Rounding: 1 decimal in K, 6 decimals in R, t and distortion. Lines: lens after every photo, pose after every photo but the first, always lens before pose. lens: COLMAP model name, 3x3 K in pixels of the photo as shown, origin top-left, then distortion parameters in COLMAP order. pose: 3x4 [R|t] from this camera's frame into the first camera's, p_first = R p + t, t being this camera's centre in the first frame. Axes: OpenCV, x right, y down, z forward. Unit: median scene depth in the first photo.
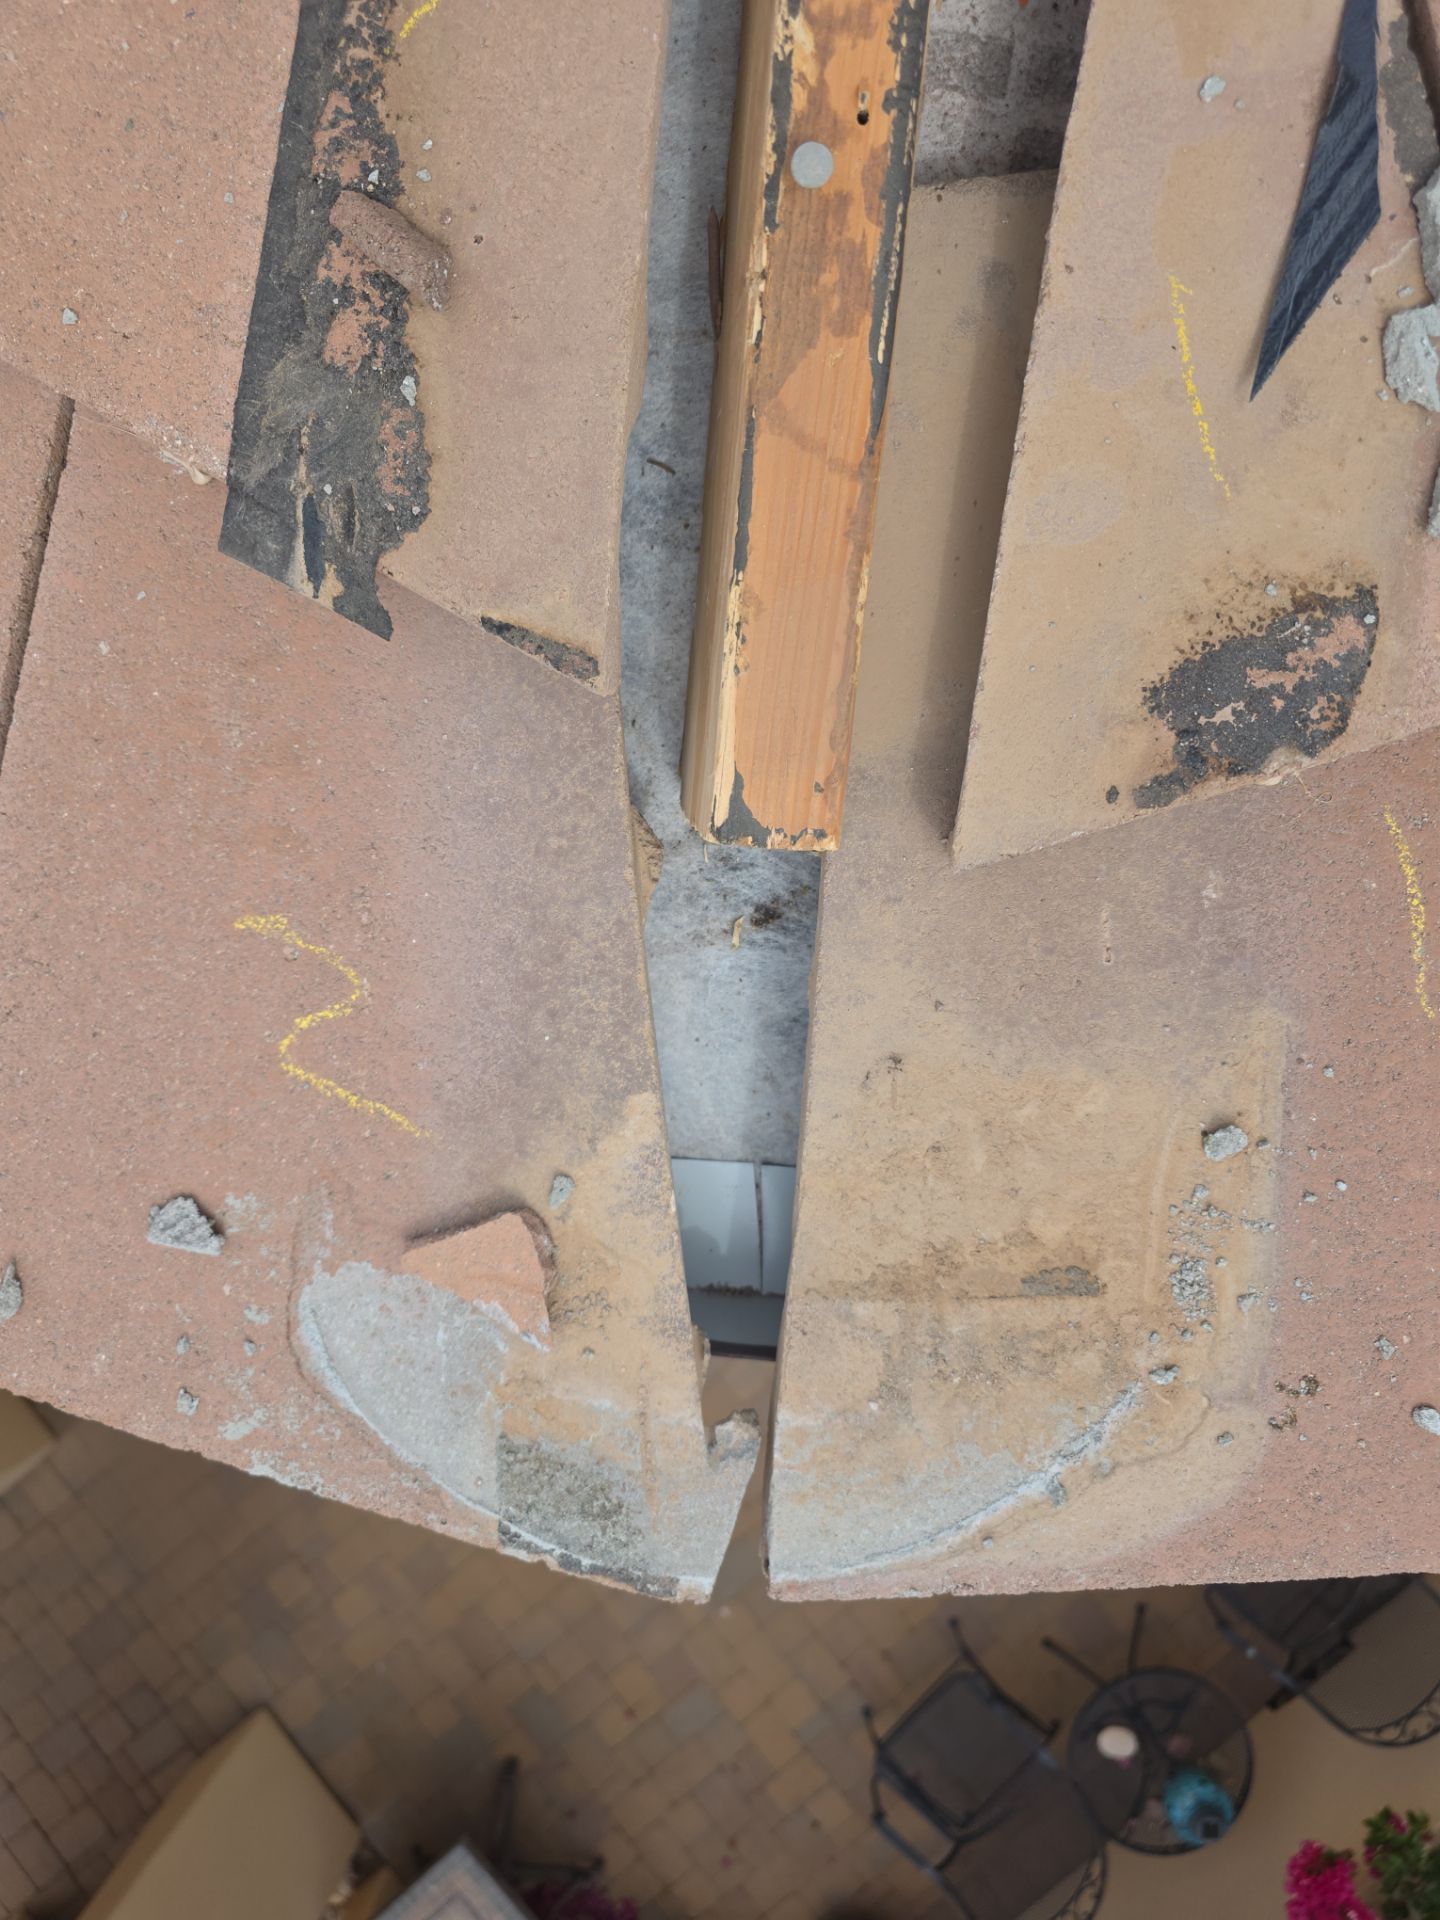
lens RADIAL K [[1039.4, 0, 743.2], [0, 1039.4, 930.6], [0, 0, 1]] dist [0.022994, -0.018181]
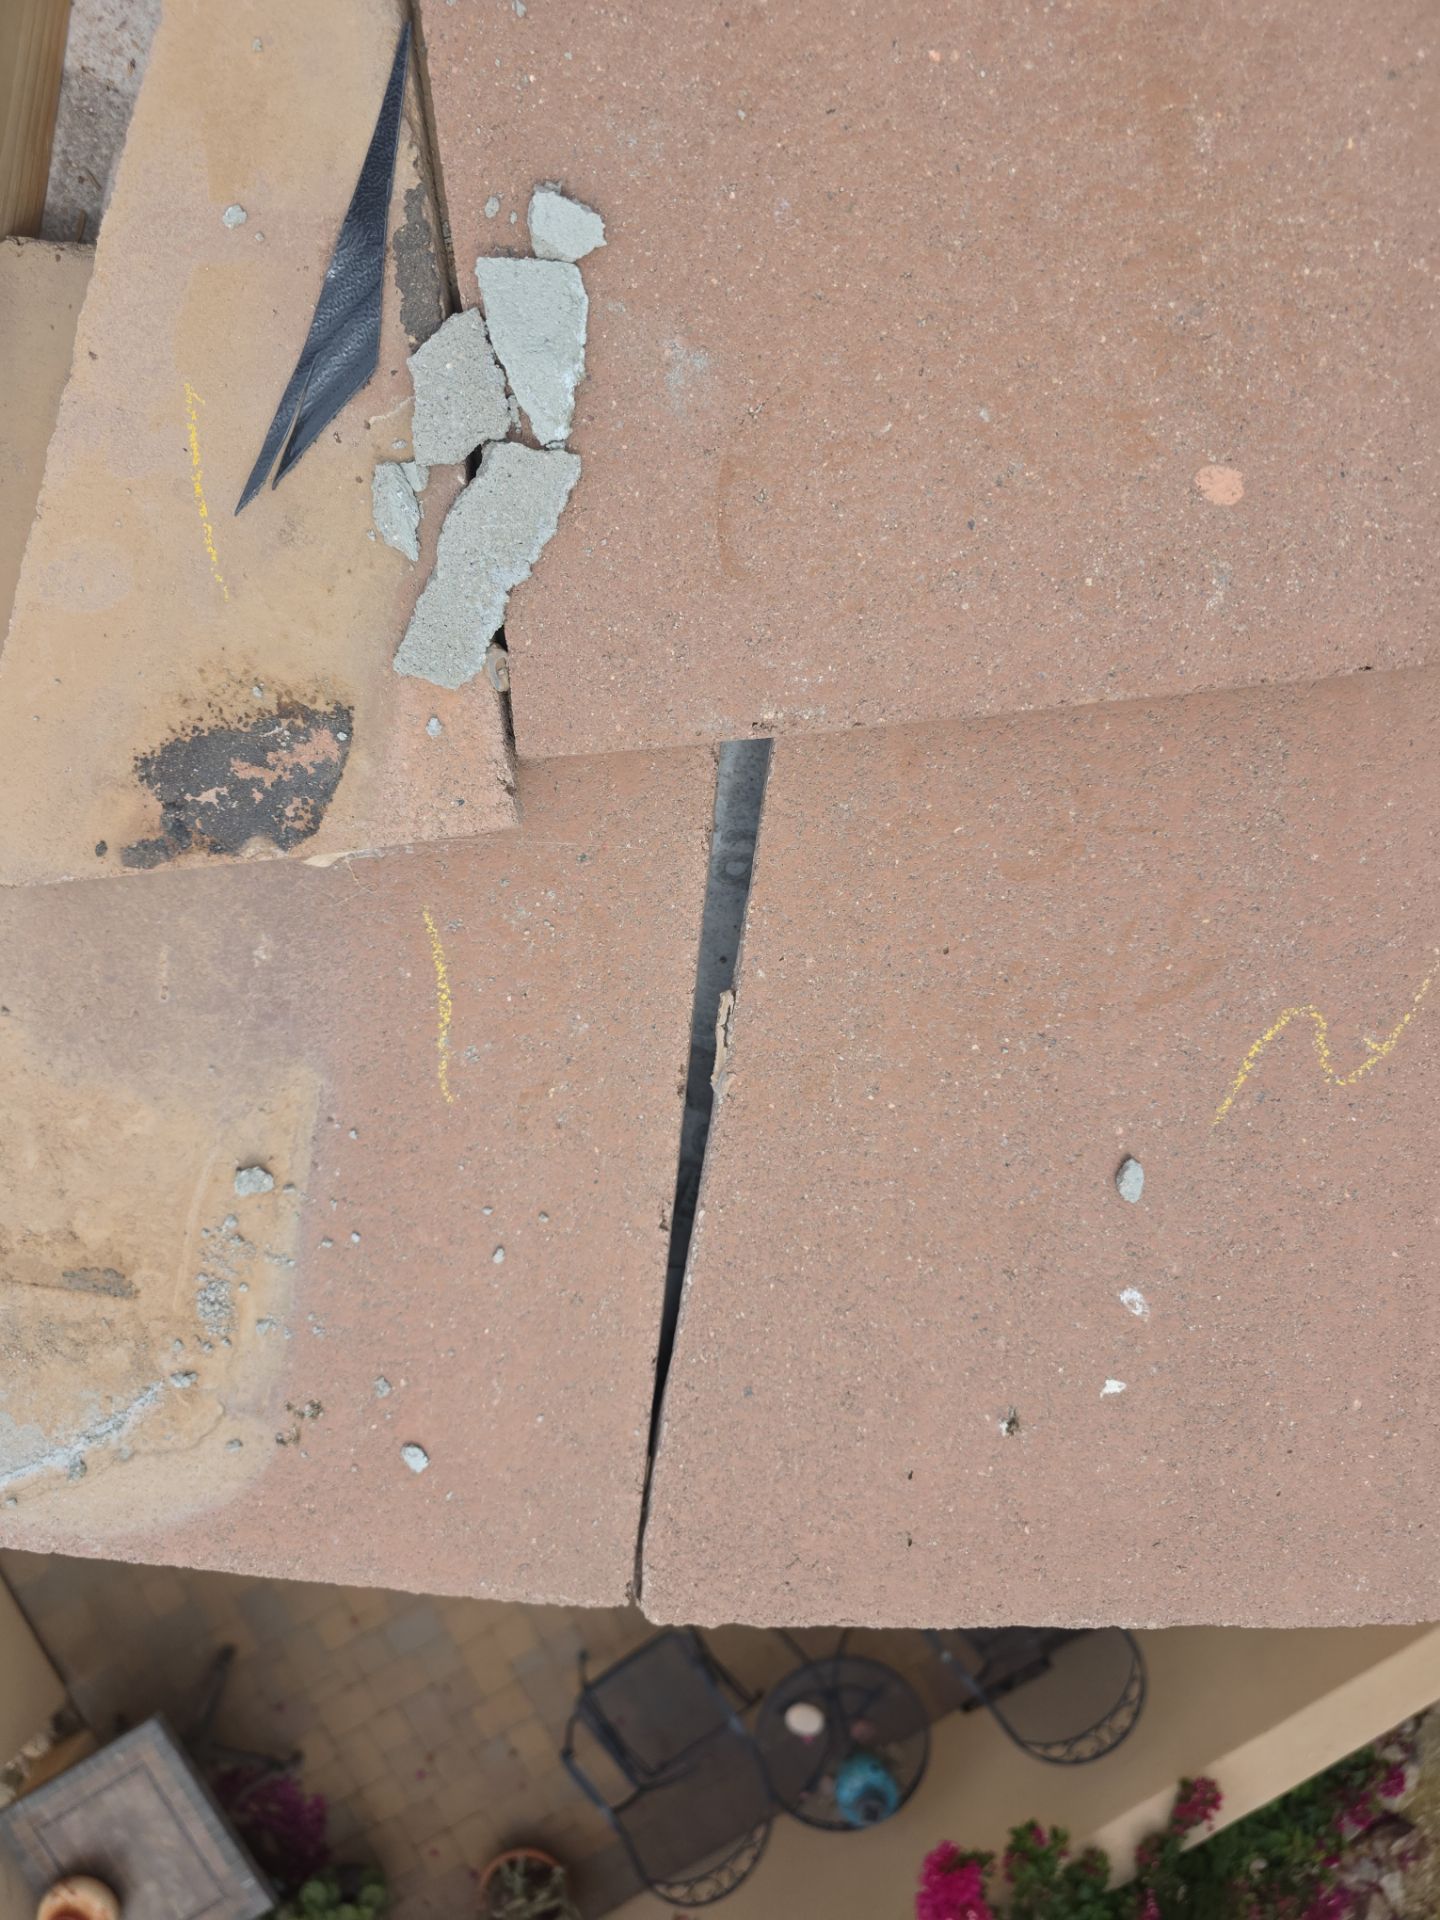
lens RADIAL K [[1039.4, 0, 743.2], [0, 1039.4, 930.6], [0, 0, 1]] dist [0.022994, -0.018181]
pose [[0.981230, 0.186227, 0.050065, 0.850572], [-0.187924, 0.981675, 0.031605, -0.181530], [-0.043262, -0.040420, 0.998246, -0.095915]]
